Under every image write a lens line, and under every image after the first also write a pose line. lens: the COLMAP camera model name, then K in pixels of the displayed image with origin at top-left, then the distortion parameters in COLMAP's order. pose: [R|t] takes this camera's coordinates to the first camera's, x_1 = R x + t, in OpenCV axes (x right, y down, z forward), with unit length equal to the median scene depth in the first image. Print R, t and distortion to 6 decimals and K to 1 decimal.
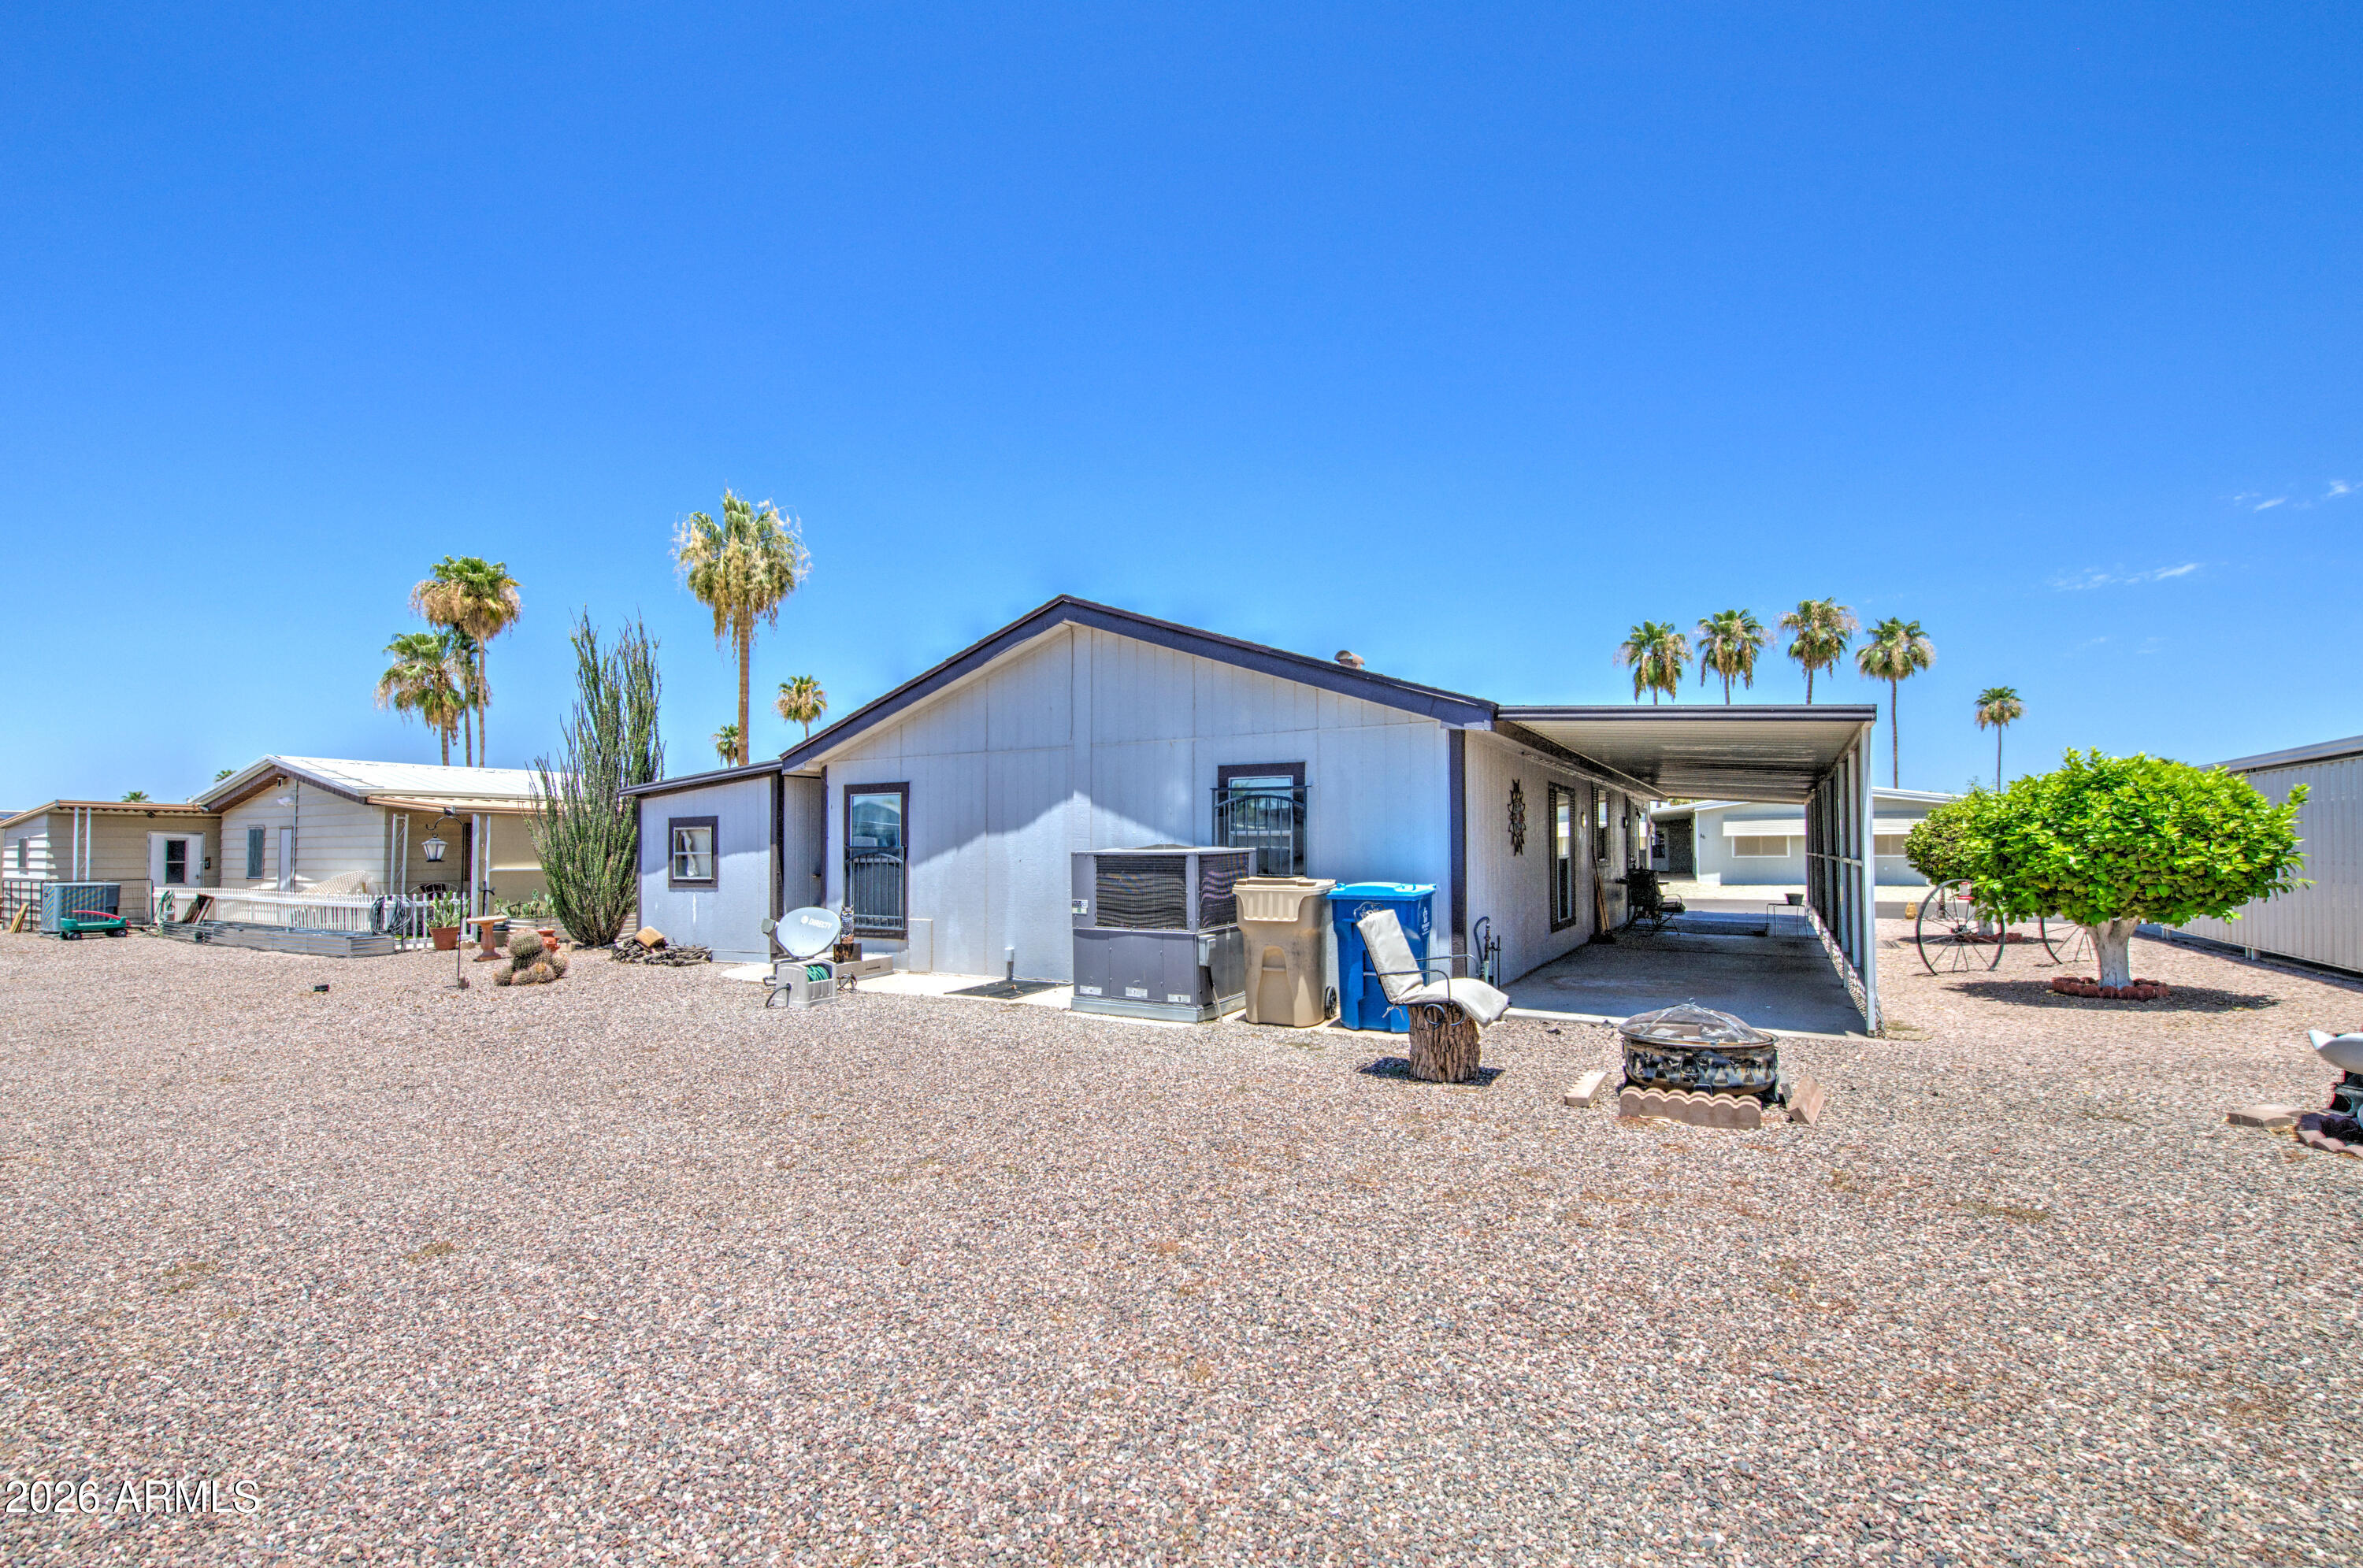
lens RADIAL K [[987.8, 0, 1189.3], [0, 987.8, 820.5], [0, 0, 1]] dist [0.002510, 0.000086]
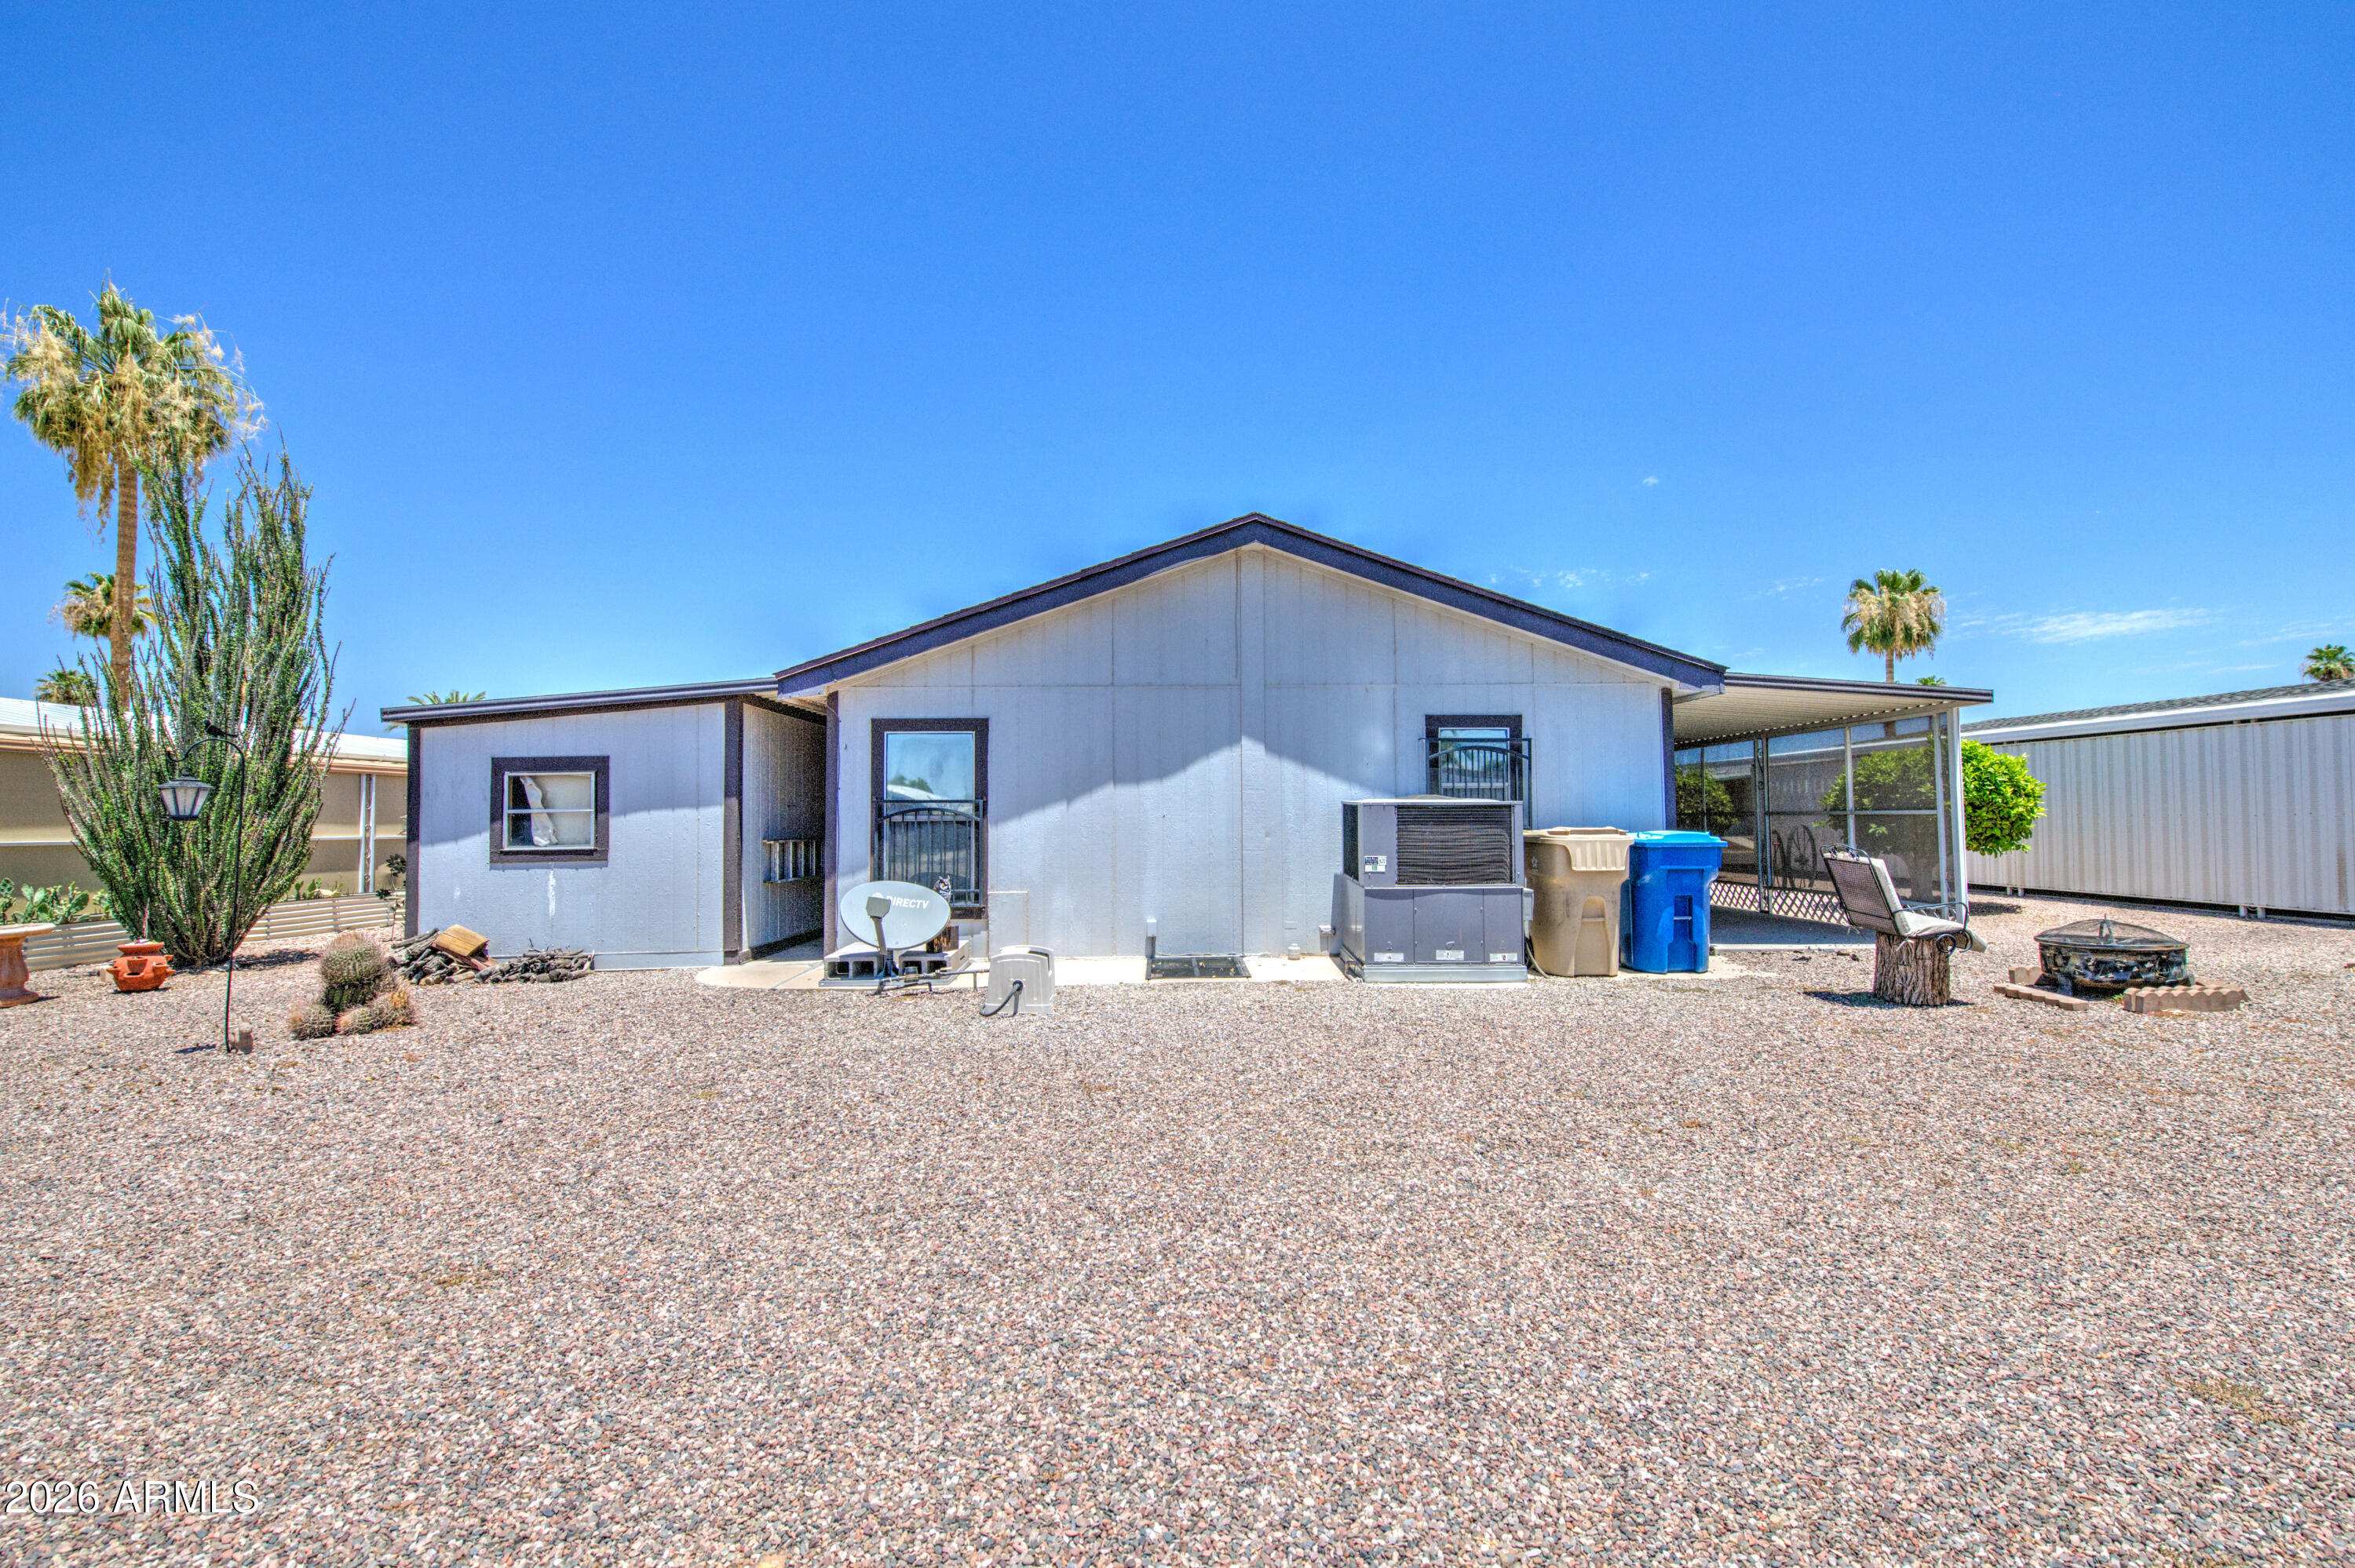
lens RADIAL K [[960.1, 0, 1197.7], [0, 960.1, 756.6], [0, 0, 1]] dist [0.002272, -0.000688]
pose [[0.864548, 0.029576, 0.501680, -0.575536], [-0.010423, 0.999107, -0.040939, 0.023388], [-0.502443, 0.030165, 0.864084, 0.277021]]
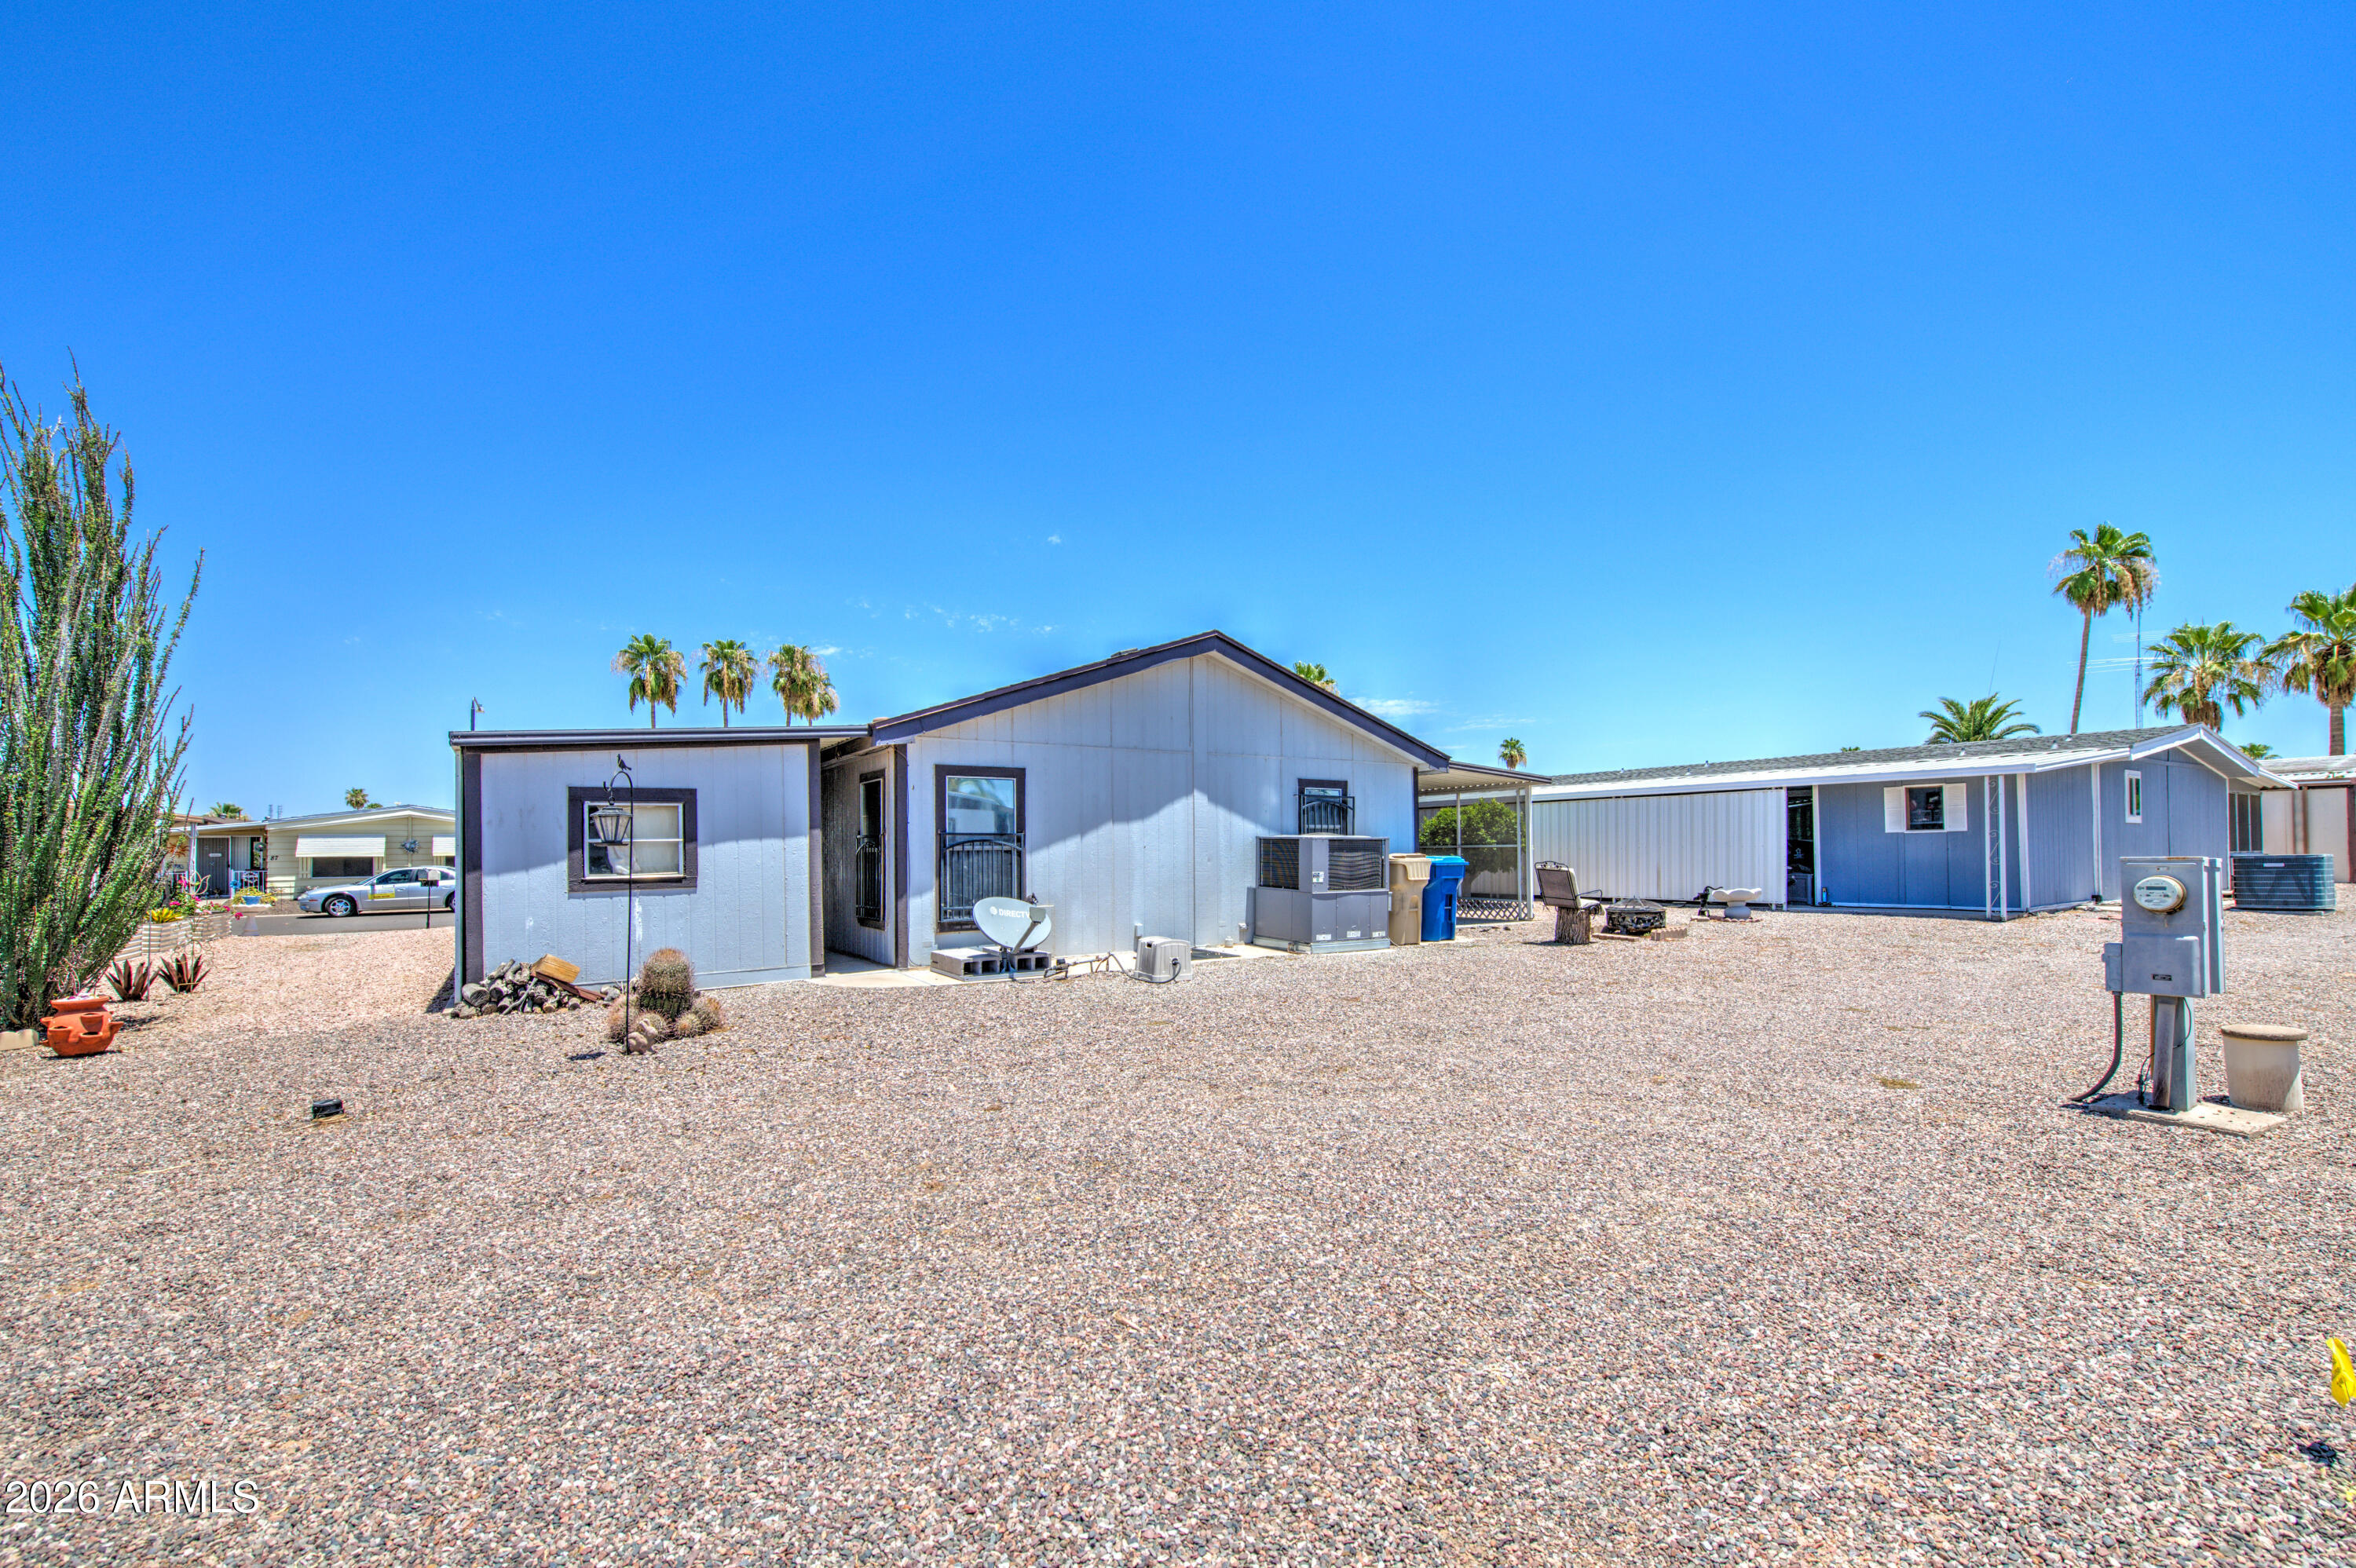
lens RADIAL K [[953.8, 0, 1159.1], [0, 953.8, 806.6], [0, 0, 1]] dist [0.001968, 0.000070]
pose [[0.496165, 0.040476, 0.867284, -1.149295], [-0.017418, 0.999176, -0.036666, 0.035142], [-0.868053, 0.003086, 0.496461, 0.448563]]
